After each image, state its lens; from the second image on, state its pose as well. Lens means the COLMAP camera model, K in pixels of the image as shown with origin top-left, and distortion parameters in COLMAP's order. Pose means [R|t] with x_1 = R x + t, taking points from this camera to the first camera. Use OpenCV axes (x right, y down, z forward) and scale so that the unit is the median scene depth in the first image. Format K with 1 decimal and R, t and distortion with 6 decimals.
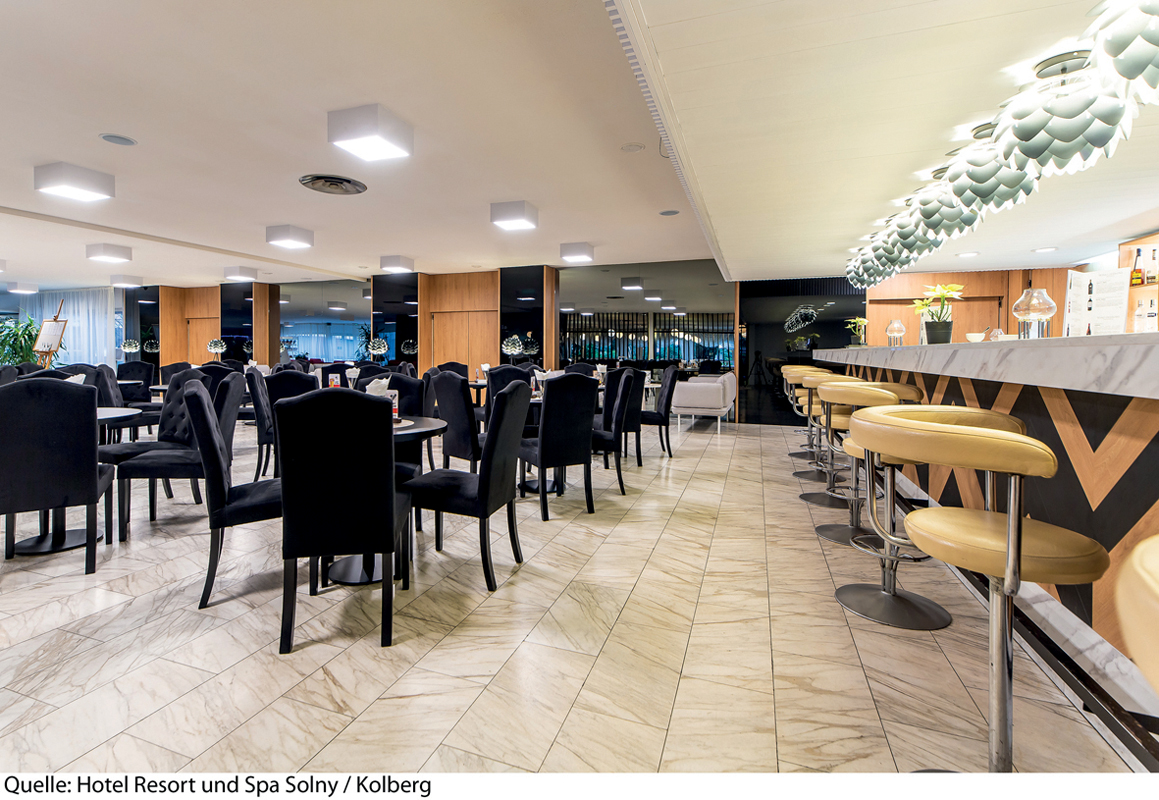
lens RADIAL K [[509.3, 0, 579.7], [0, 509.3, 396.6], [0, 0, 1]] dist [0.009184, -0.000168]
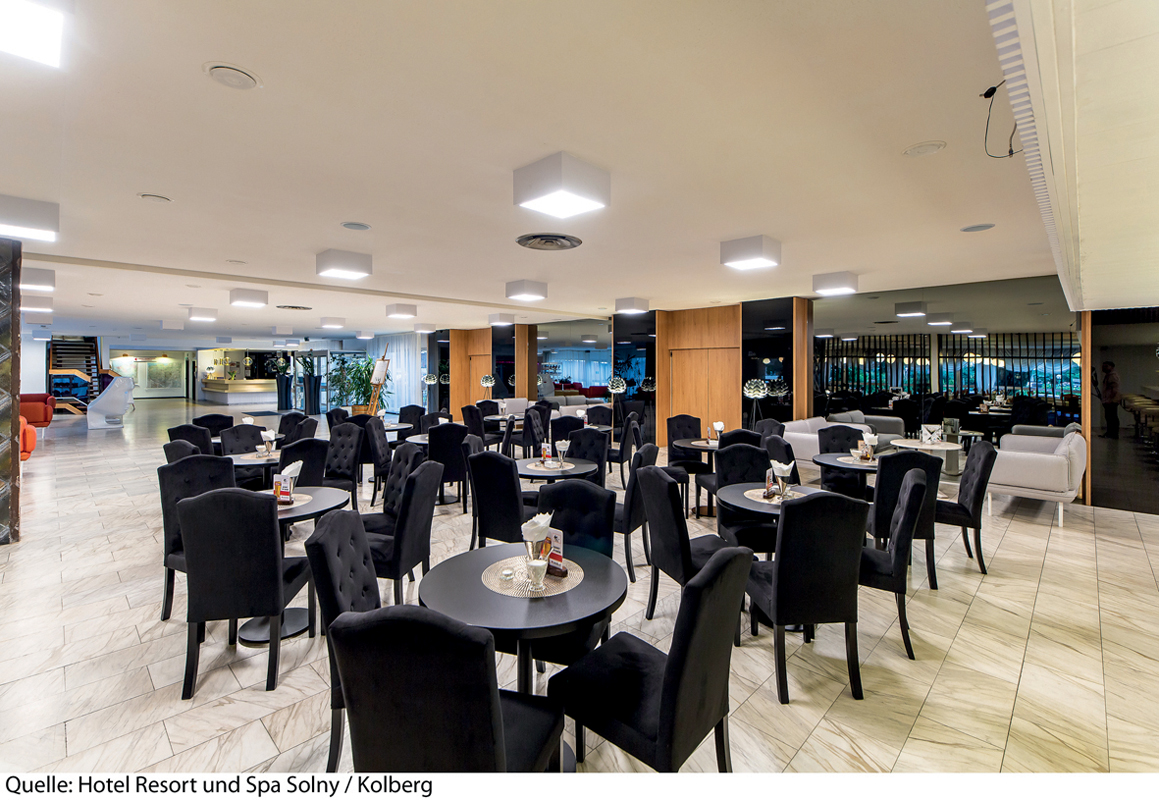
lens RADIAL K [[509.3, 0, 631.2], [0, 509.3, 369.2], [0, 0, 1]] dist [0.009184, -0.000168]
pose [[0.924964, -0.002070, -0.380048, 0.001966], [-0.028610, 0.996769, -0.075060, -0.062068], [0.378975, 0.080301, 0.921916, 0.116595]]
